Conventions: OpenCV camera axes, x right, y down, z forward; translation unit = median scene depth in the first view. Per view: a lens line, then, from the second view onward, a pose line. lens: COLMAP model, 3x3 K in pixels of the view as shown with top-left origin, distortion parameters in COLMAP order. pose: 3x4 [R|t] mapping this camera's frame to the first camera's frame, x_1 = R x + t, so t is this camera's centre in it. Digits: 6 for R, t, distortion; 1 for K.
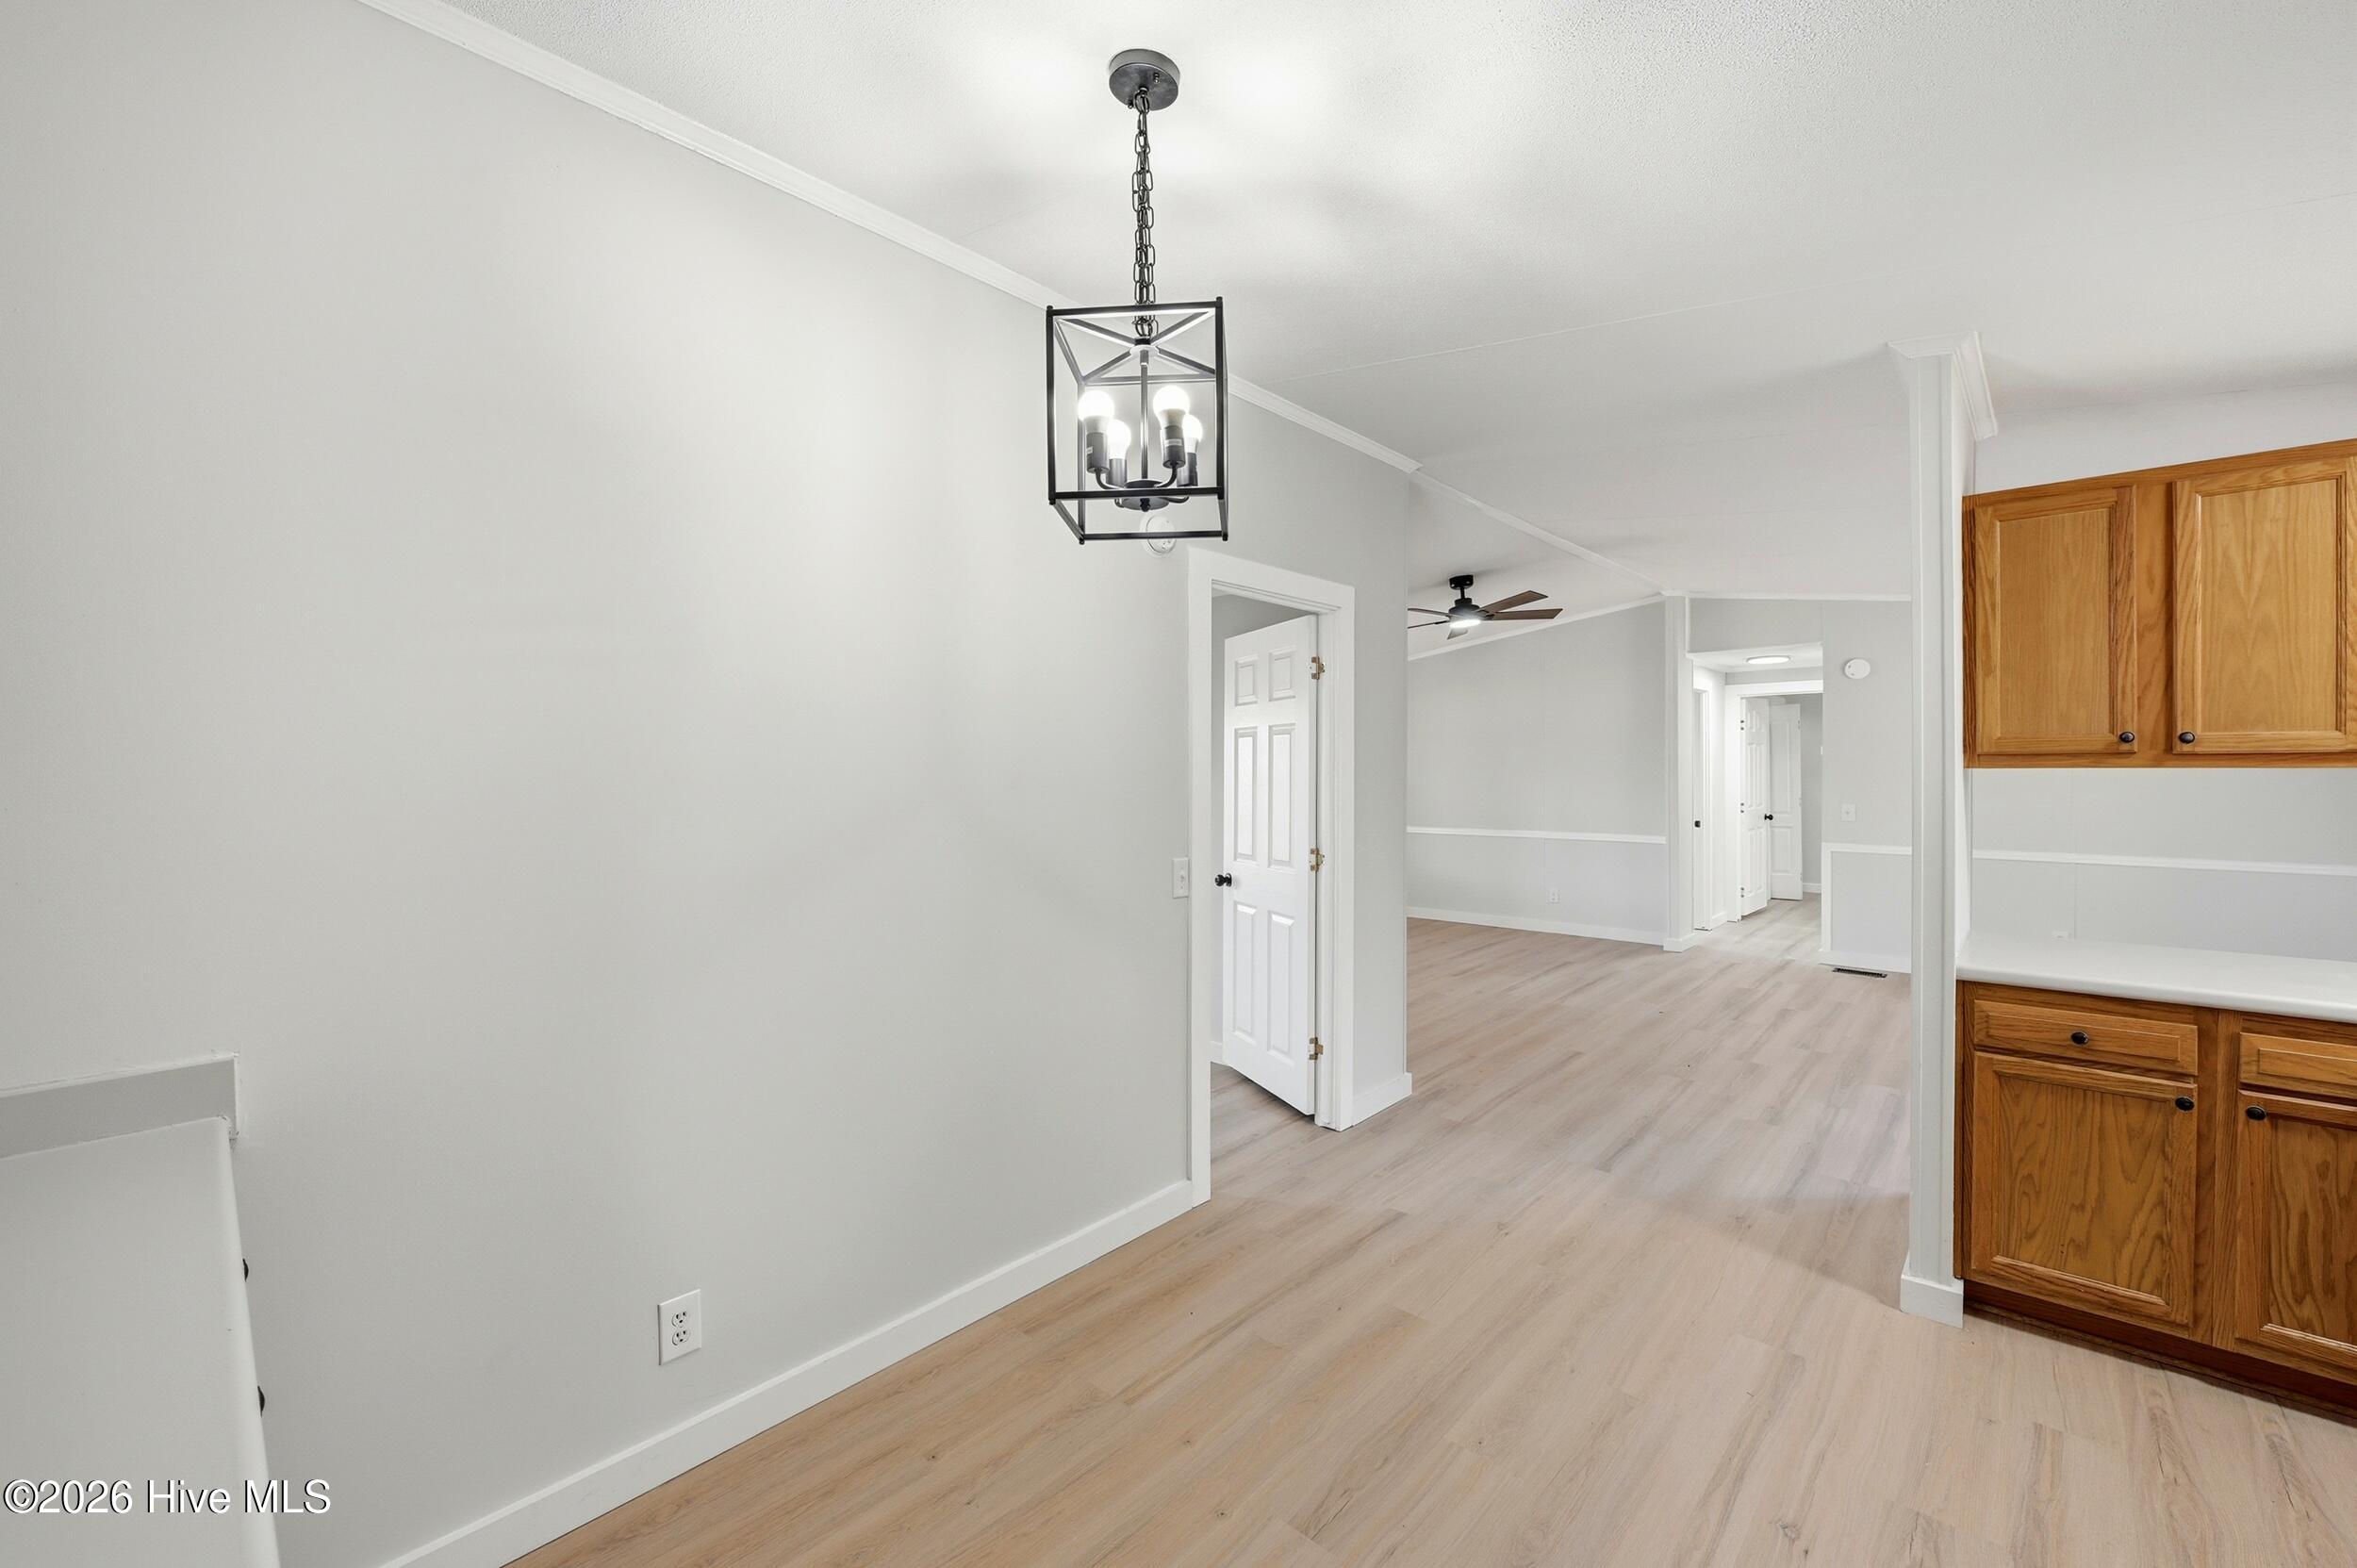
lens RADIAL K [[945.6, 0, 1164.2], [0, 945.6, 783.3], [0, 0, 1]] dist [-0.006196, 0.000202]
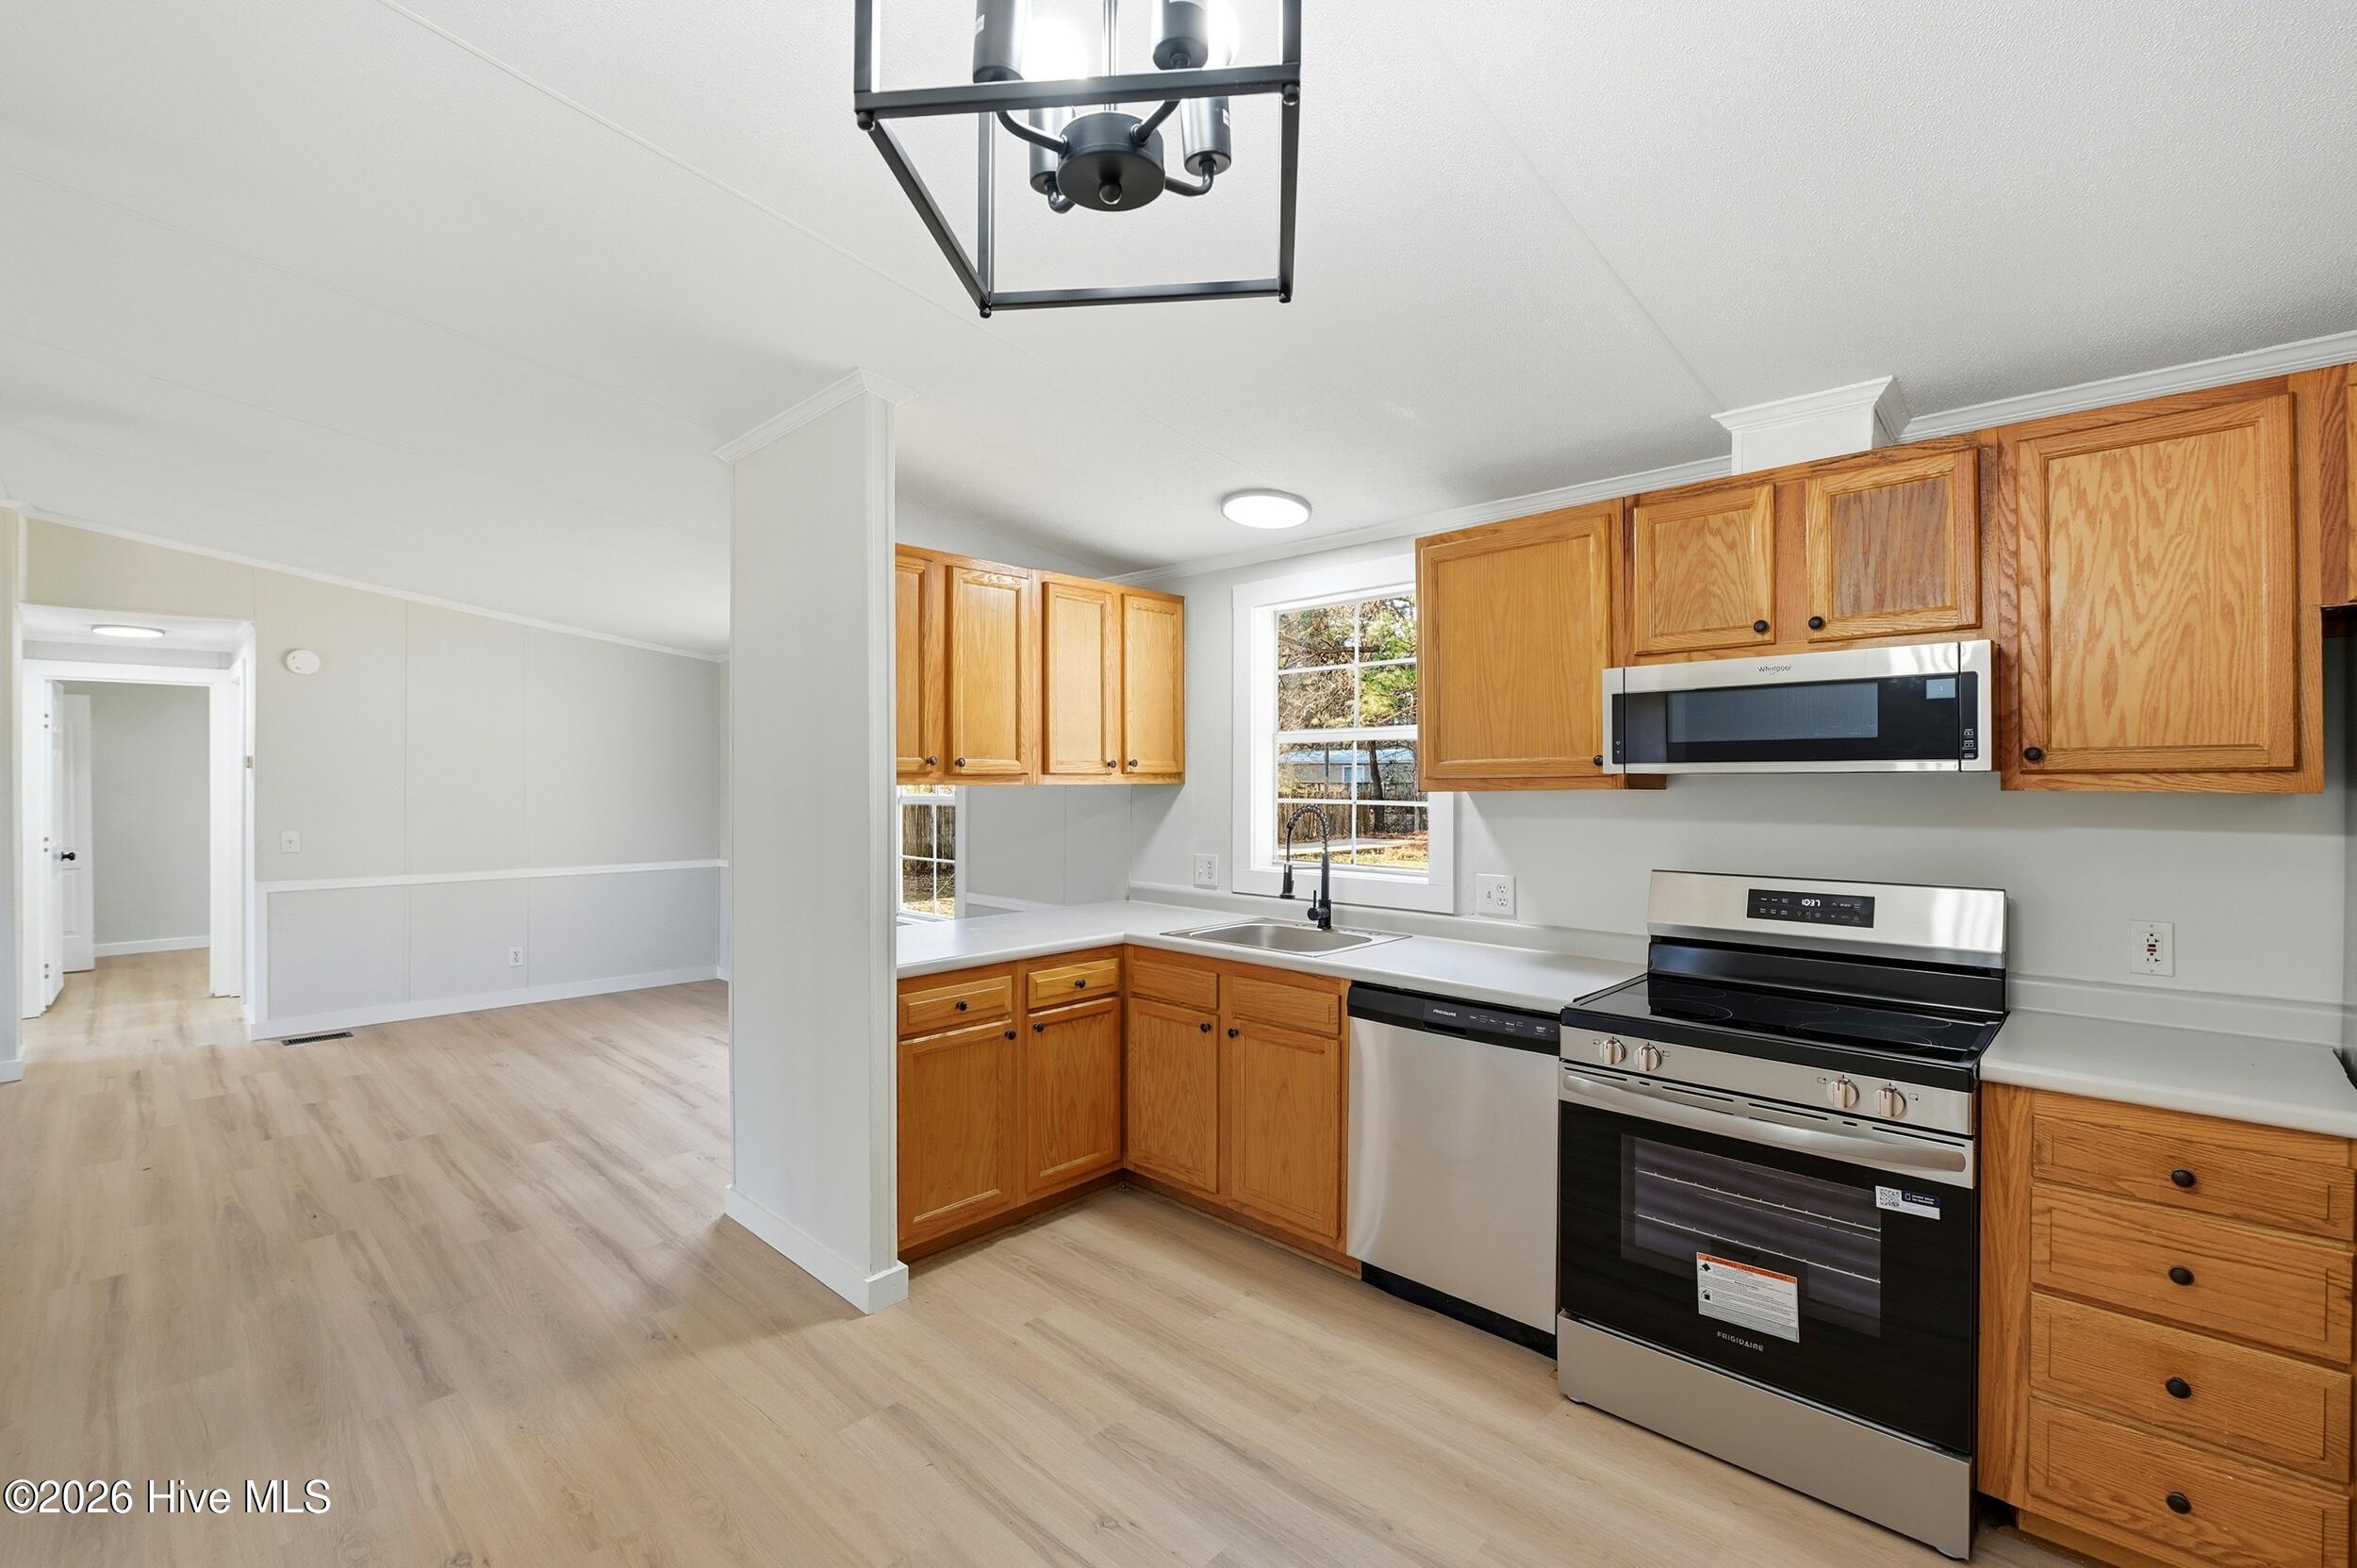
lens RADIAL K [[1033.2, 0, 1149.8], [0, 1033.2, 786.7], [0, 0, 1]] dist [-0.005237, -0.000918]
pose [[0.015518, -0.000871, 0.999879, -0.343485], [0.016331, 0.999866, 0.000617, -0.010460], [-0.999746, 0.016319, 0.015530, 0.681898]]
